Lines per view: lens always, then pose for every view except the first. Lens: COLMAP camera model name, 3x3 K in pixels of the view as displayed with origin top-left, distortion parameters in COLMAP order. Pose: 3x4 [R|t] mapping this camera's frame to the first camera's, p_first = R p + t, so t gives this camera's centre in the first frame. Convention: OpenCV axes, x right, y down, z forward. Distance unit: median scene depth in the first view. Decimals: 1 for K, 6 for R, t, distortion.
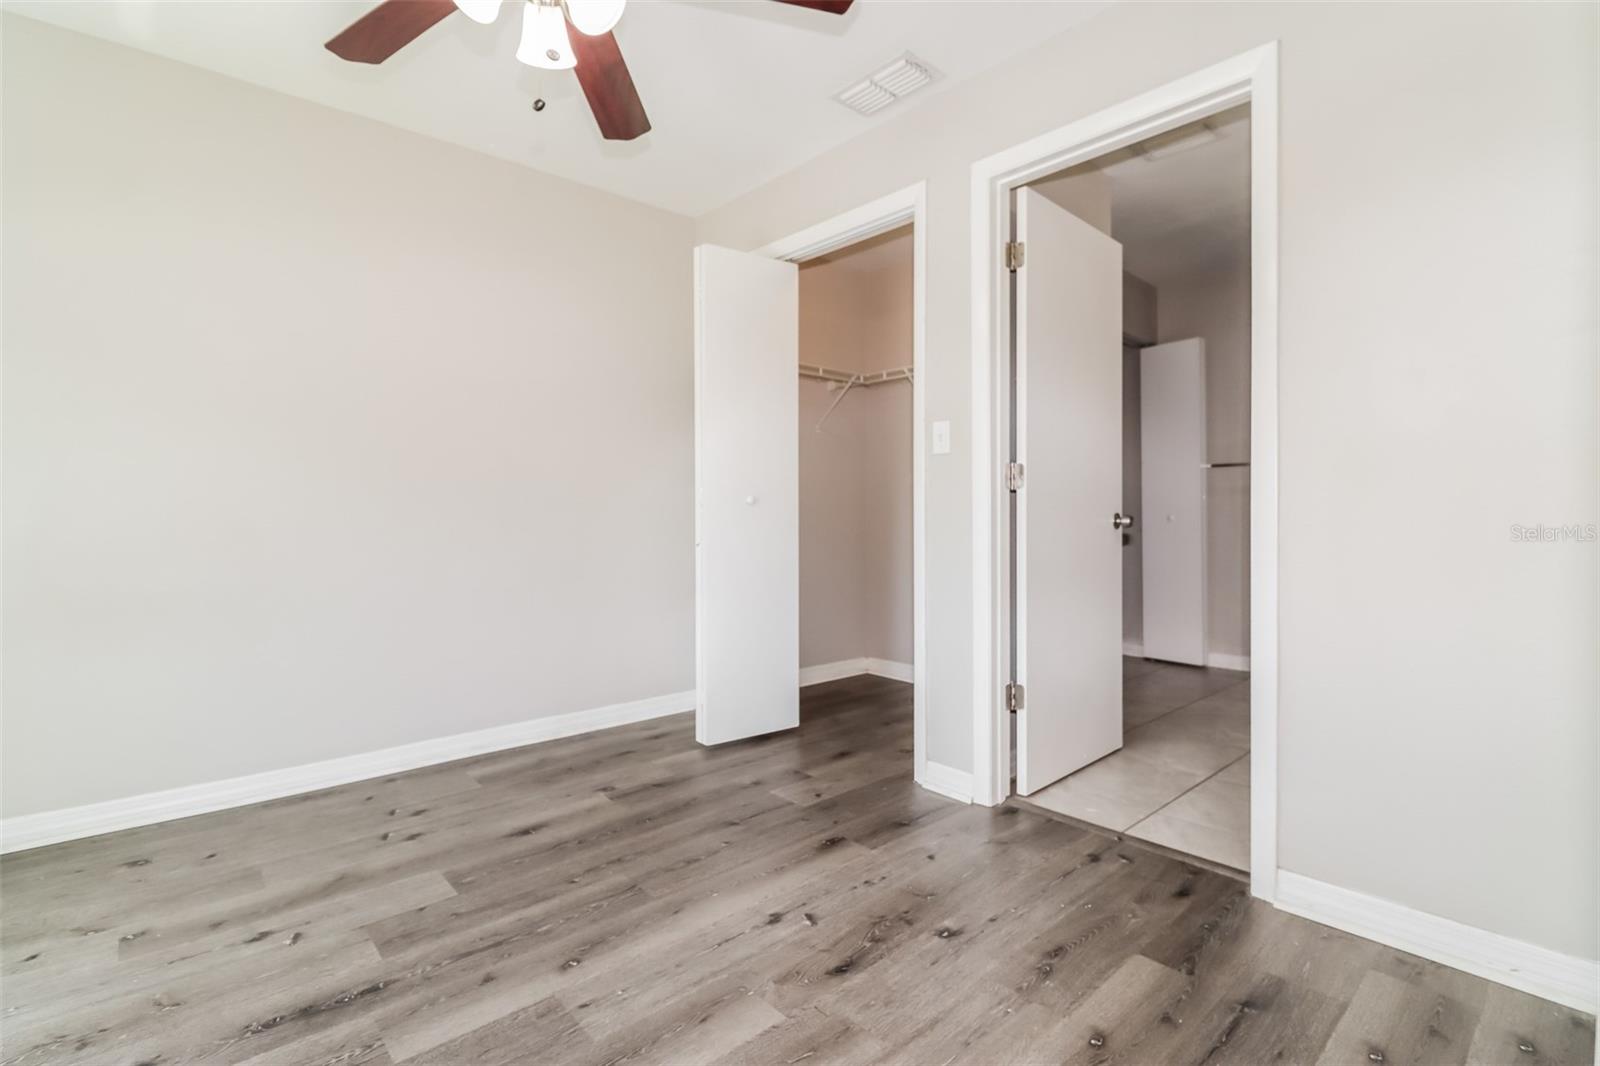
lens RADIAL K [[737.4, 0, 809.1], [0, 737.4, 509.4], [0, 0, 1]] dist [0.000505, -0.012510]
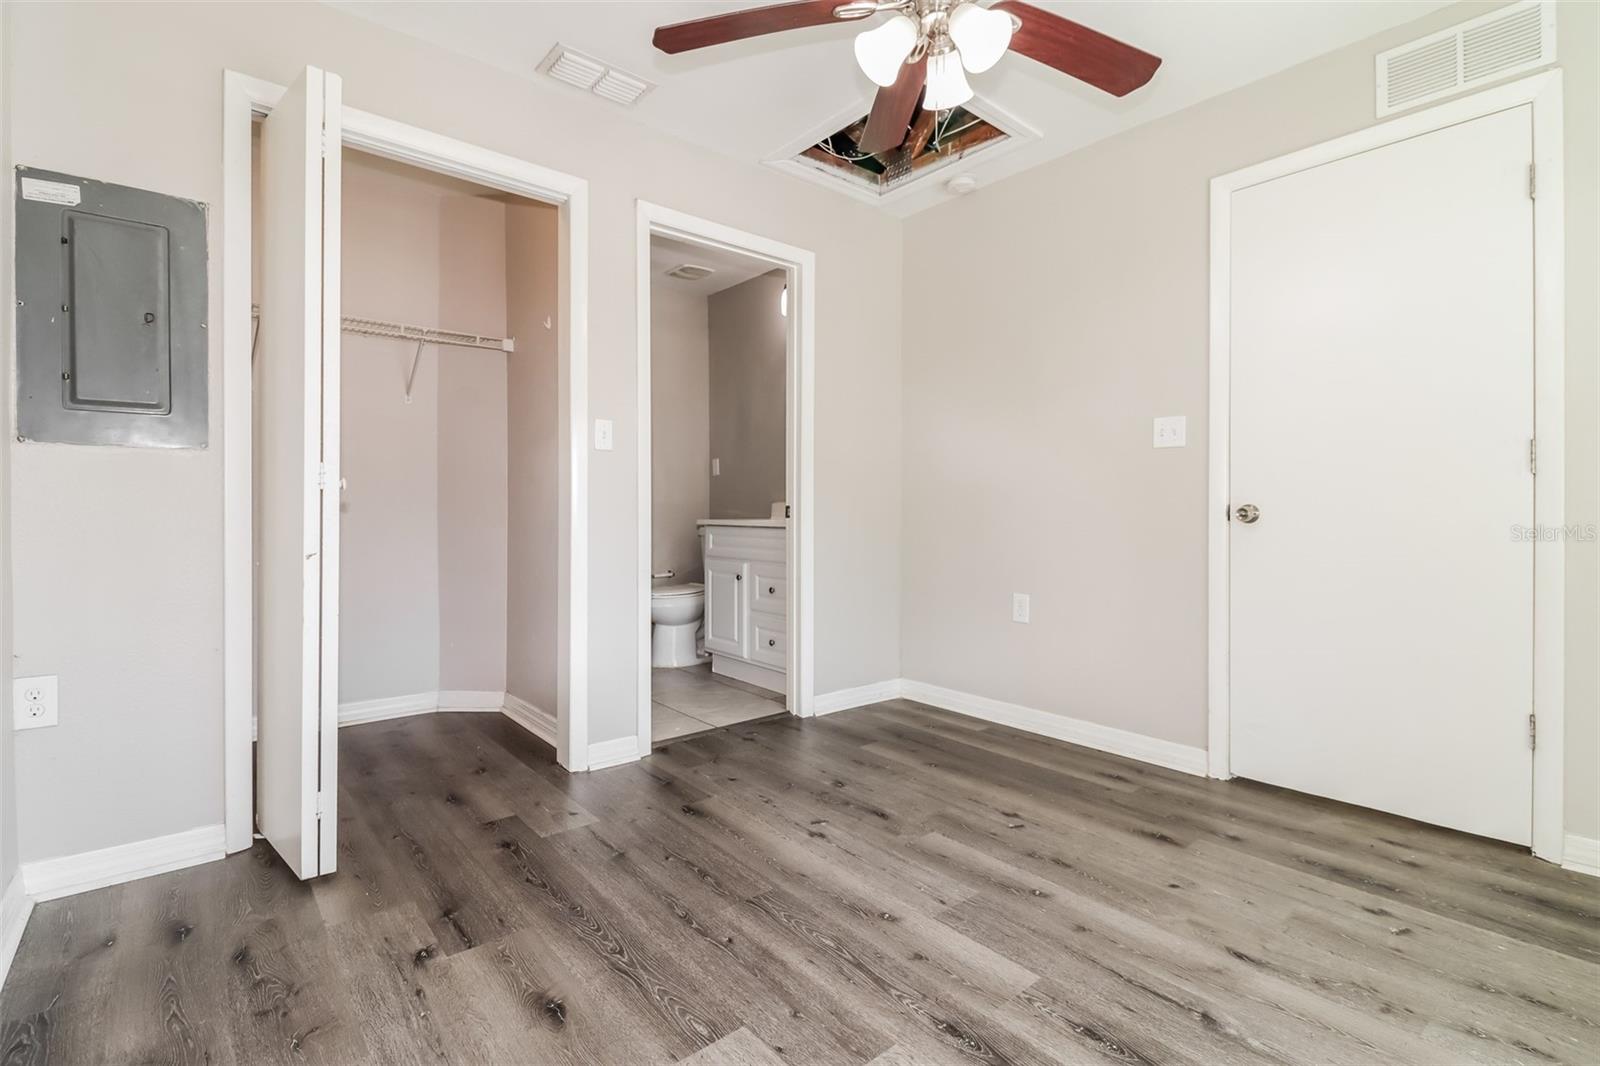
lens RADIAL K [[737.4, 0, 809.1], [0, 737.4, 509.4], [0, 0, 1]] dist [0.000505, -0.012510]
pose [[0.051320, -0.005476, 0.998667, -1.231677], [0.000122, 0.999985, 0.005477, 0.006321], [-0.998682, -0.000160, 0.051320, 0.921174]]
